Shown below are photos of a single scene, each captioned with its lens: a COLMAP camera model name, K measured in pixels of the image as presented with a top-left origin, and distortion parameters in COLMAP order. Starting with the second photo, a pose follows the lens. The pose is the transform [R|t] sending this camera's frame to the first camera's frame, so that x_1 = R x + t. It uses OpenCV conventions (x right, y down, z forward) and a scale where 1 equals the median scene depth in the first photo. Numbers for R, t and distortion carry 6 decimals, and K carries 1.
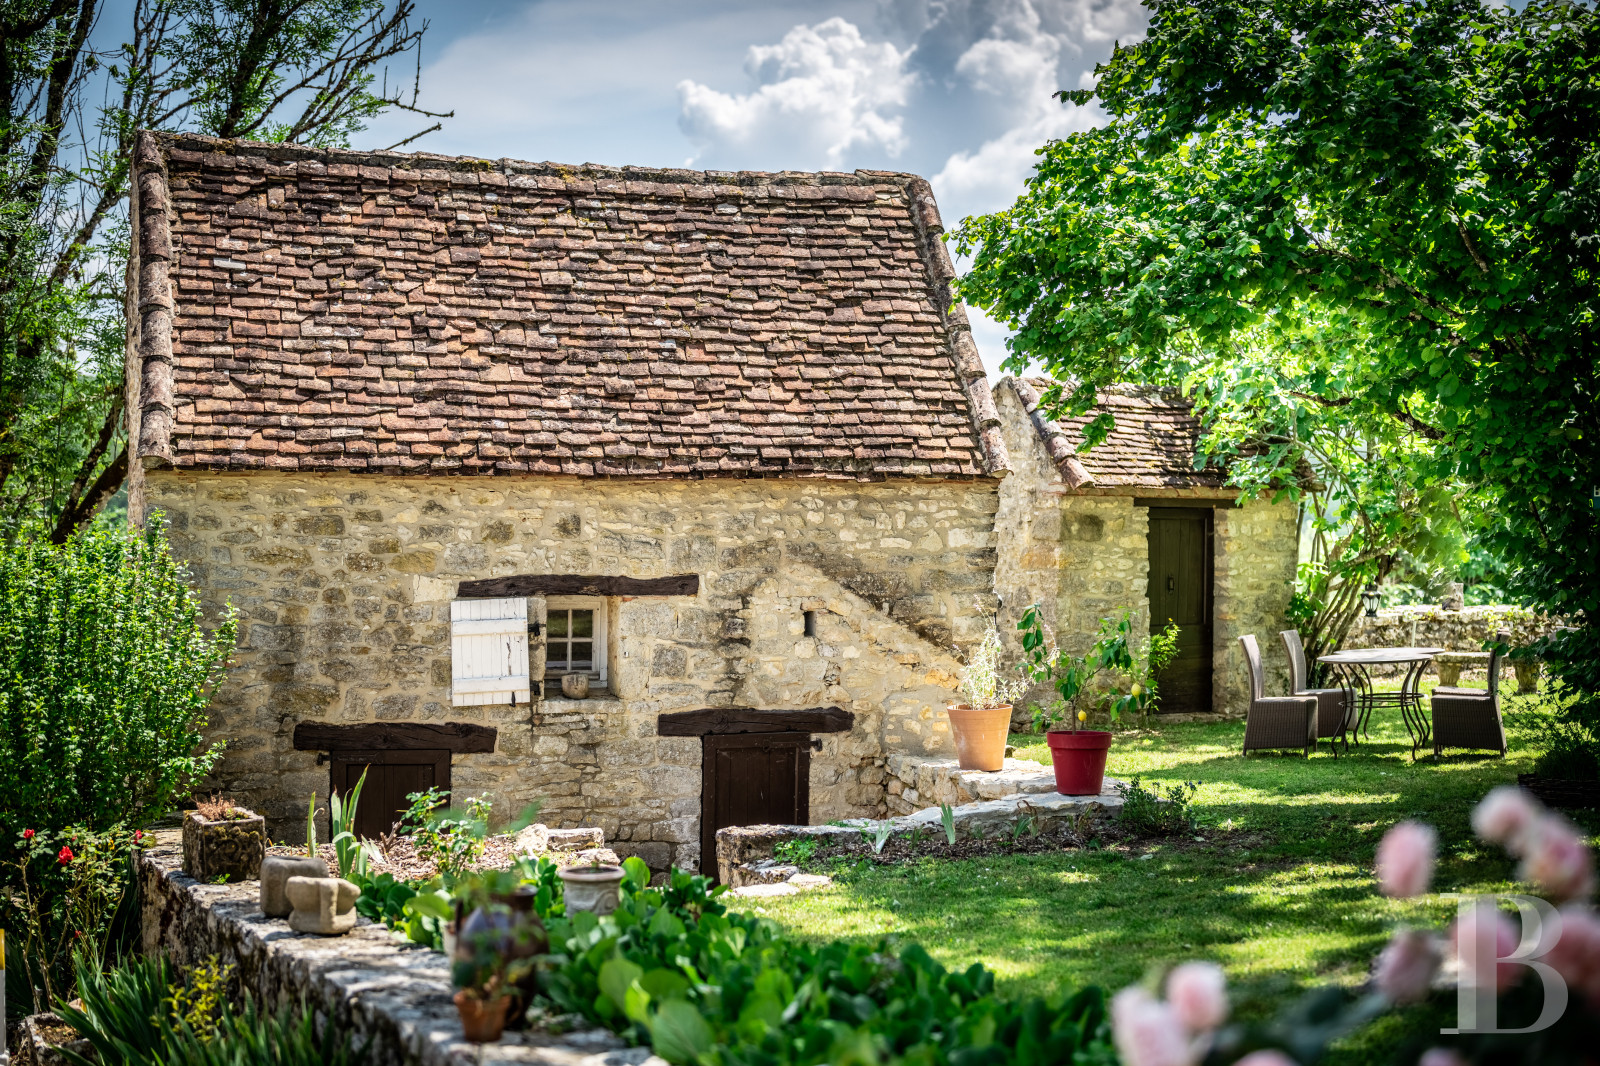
lens RADIAL K [[2351.3, 0, 710.4], [0, 2351.3, 595.1], [0, 0, 1]] dist [-0.004794, 0.112475]
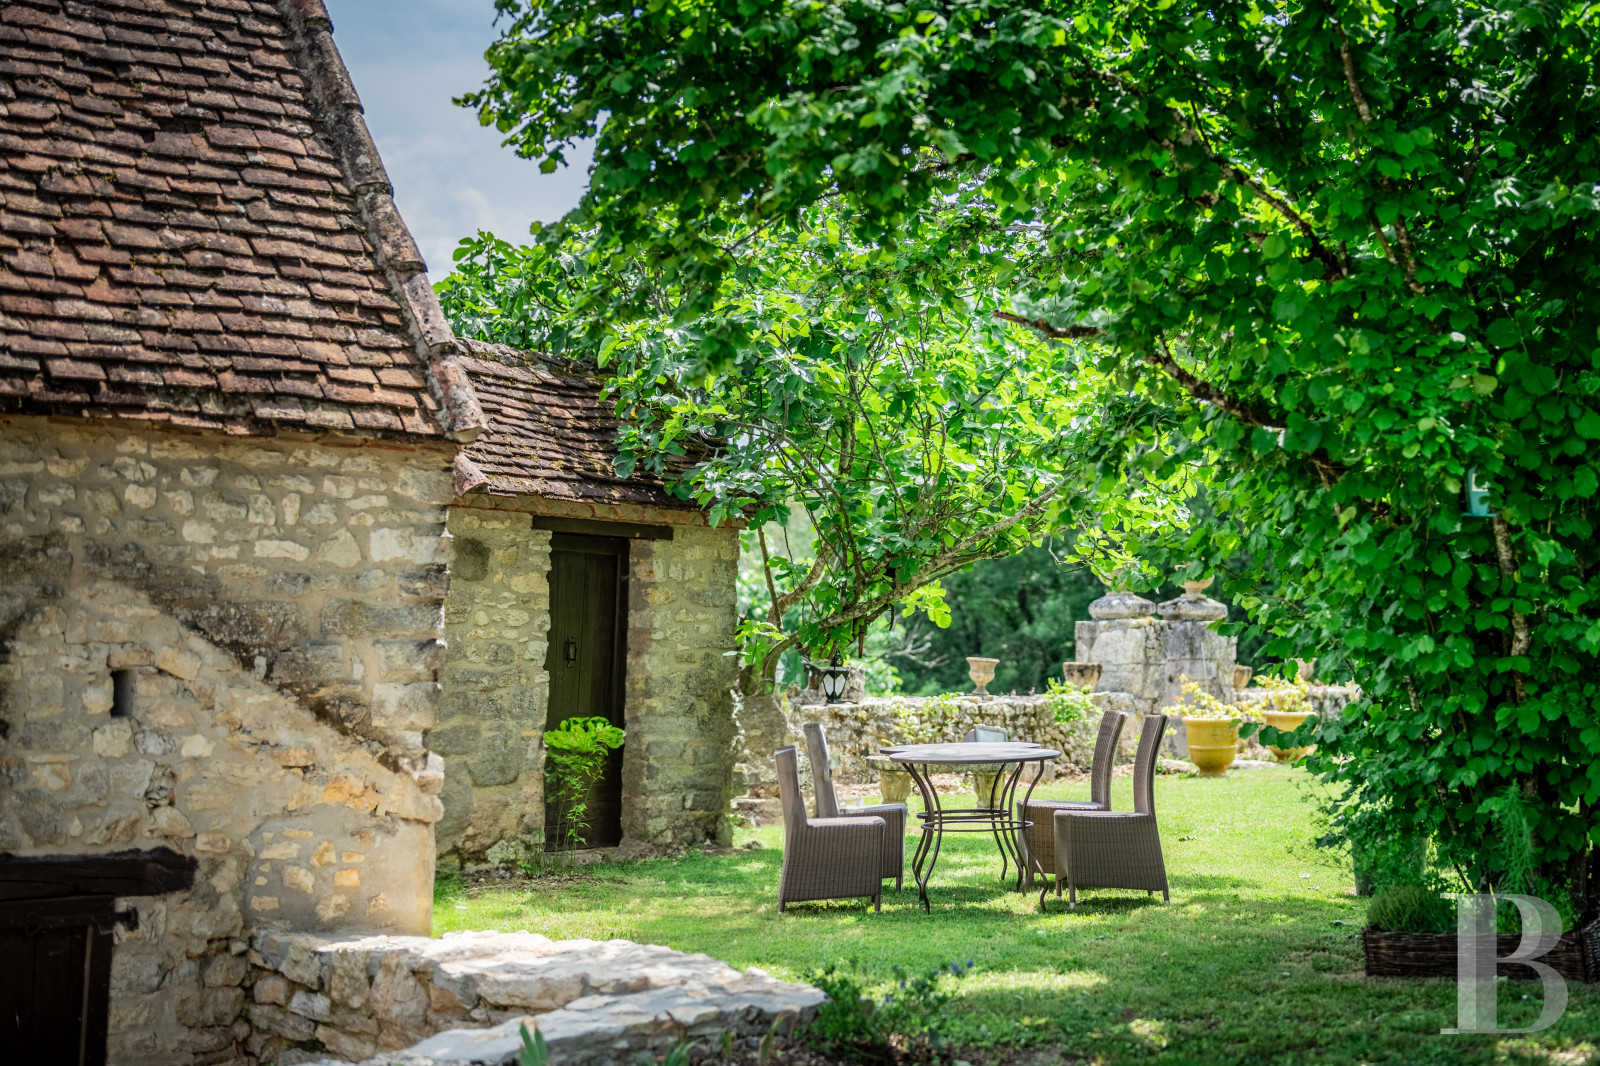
lens RADIAL K [[2351.3, 0, 710.4], [0, 2351.3, 595.1], [0, 0, 1]] dist [-0.004794, 0.112475]
pose [[0.865773, 0.030843, 0.499485, -0.110505], [0.001359, 0.997950, -0.063978, 0.024260], [-0.500435, 0.056069, 0.863957, 0.462659]]
